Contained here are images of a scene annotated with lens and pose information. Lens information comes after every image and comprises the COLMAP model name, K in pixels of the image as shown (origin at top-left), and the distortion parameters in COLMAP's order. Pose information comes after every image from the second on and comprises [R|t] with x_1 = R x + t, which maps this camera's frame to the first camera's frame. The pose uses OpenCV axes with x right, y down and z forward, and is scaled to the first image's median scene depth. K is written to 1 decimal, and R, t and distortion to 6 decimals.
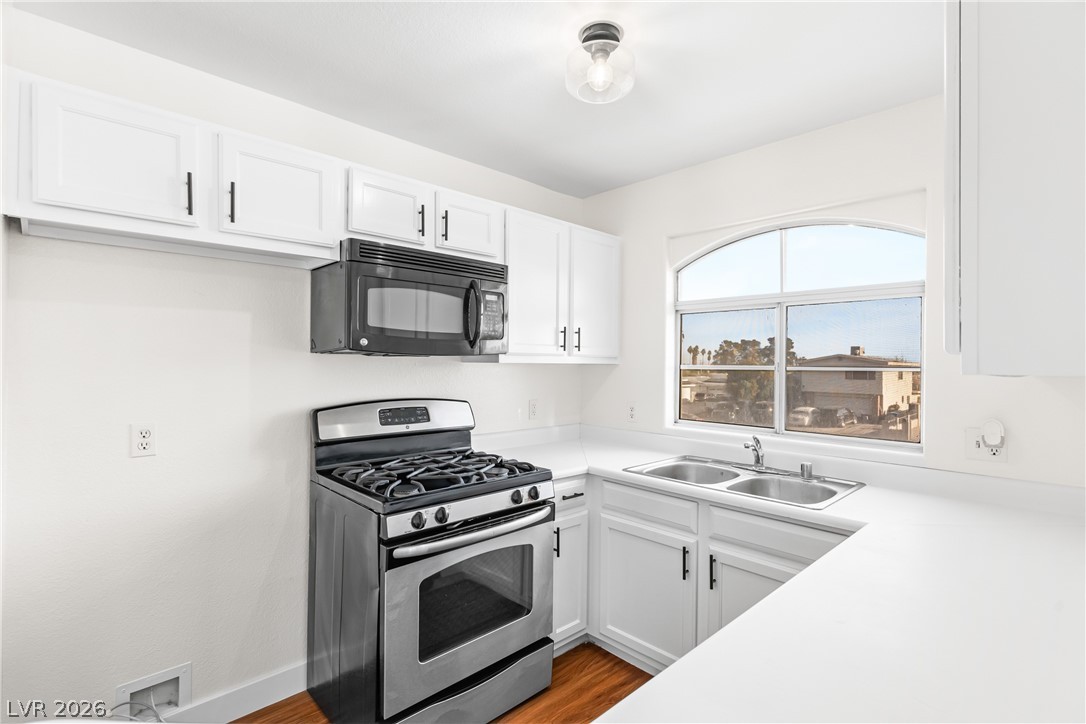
lens RADIAL K [[515.8, 0, 545.8], [0, 515.8, 362.4], [0, 0, 1]] dist [0.002797, -0.000308]
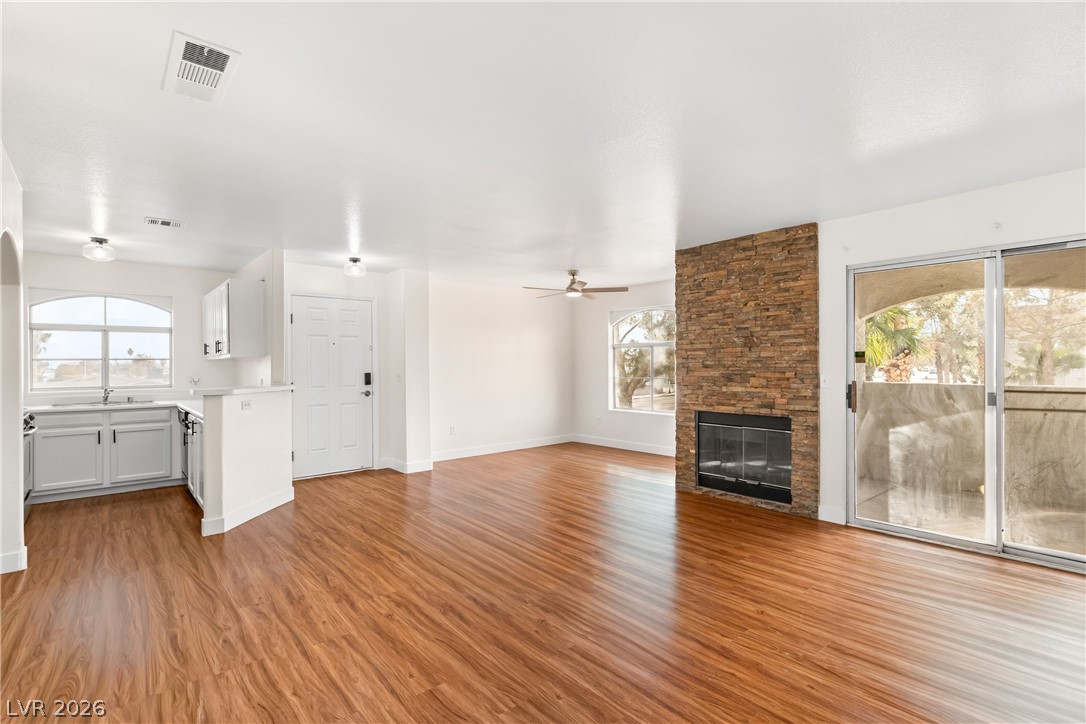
lens RADIAL K [[515.8, 0, 546.2], [0, 515.8, 361.3], [0, 0, 1]] dist [0.002797, -0.000308]
pose [[0.049603, -0.006266, 0.998749, -1.826587], [0.005194, 0.999968, 0.006016, 0.017646], [-0.998756, 0.004890, 0.049634, -1.102932]]
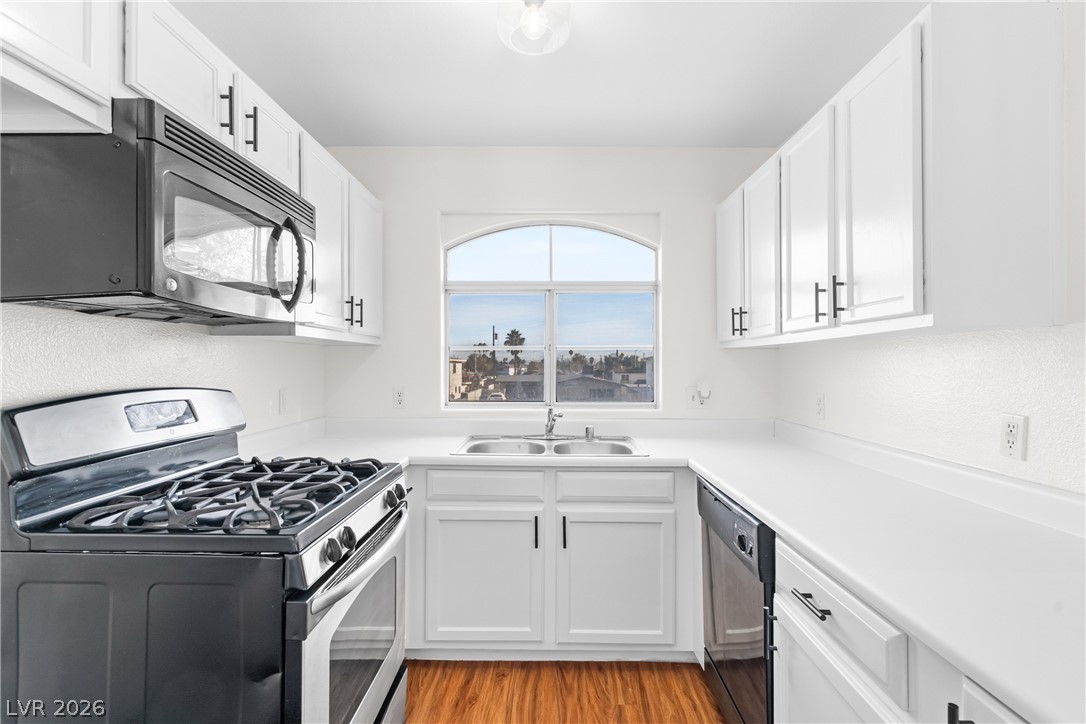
lens RADIAL K [[515.8, 0, 545.0], [0, 515.8, 362.9], [0, 0, 1]] dist [0.002797, -0.000308]
pose [[0.701464, -0.008571, 0.712654, -0.390120], [0.004833, 0.999962, 0.007270, 0.038565], [-0.712689, -0.001655, 0.701478, 0.233135]]
